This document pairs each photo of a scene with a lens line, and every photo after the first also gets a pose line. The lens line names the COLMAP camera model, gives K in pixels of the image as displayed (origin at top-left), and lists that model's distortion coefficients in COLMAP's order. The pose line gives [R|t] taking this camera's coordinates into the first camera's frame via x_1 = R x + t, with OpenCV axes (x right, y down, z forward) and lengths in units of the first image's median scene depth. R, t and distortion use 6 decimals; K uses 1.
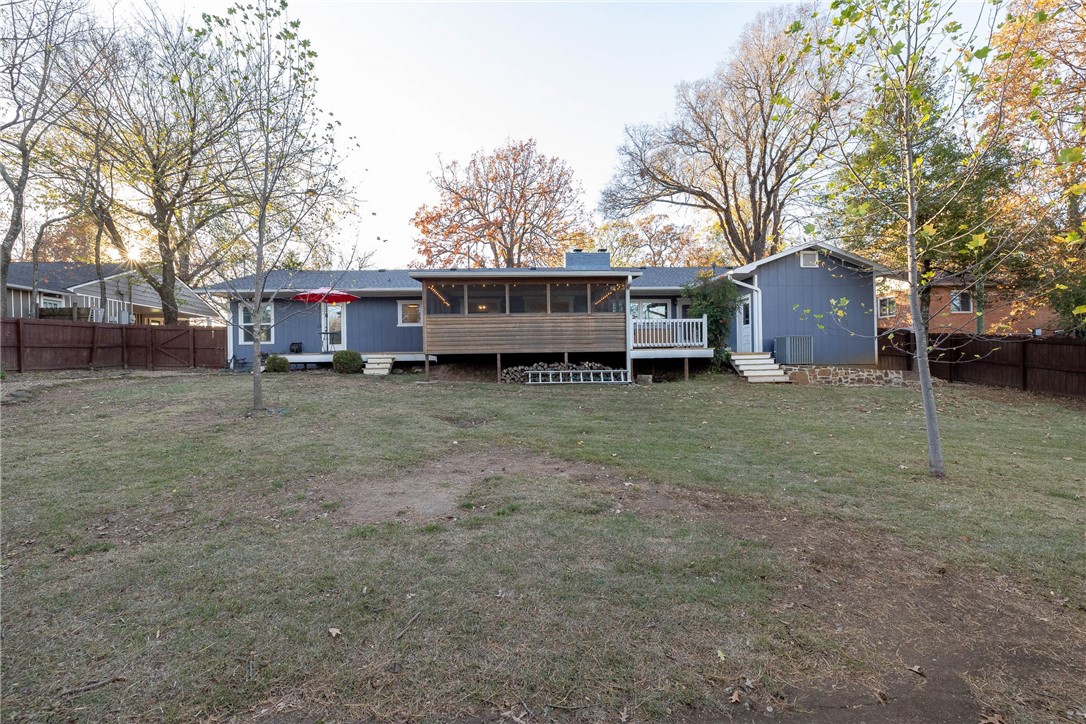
lens RADIAL K [[474.0, 0, 545.4], [0, 474.0, 360.9], [0, 0, 1]] dist [0.001863, -0.000163]
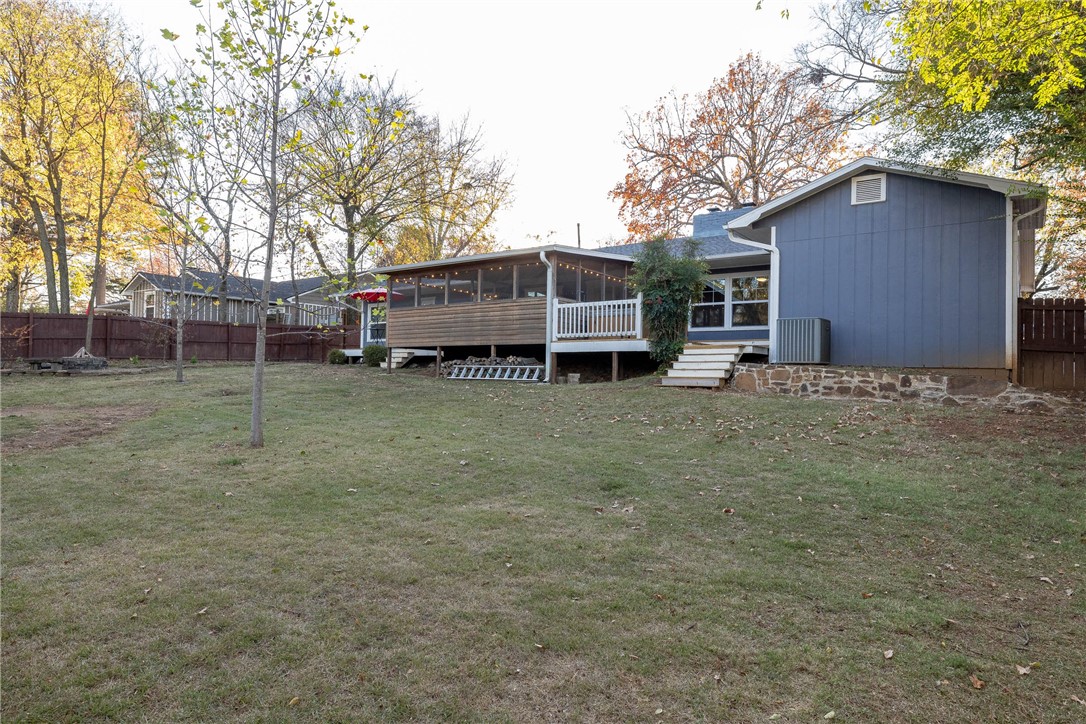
lens RADIAL K [[648.8, 0, 540.0], [0, 648.8, 363.0], [0, 0, 1]] dist [0.038817, 0.000329]
pose [[0.762697, 0.013957, -0.646606, 0.889668], [-0.019848, 0.999801, -0.001830, 0.016034], [0.646452, 0.014229, 0.762822, 0.130312]]
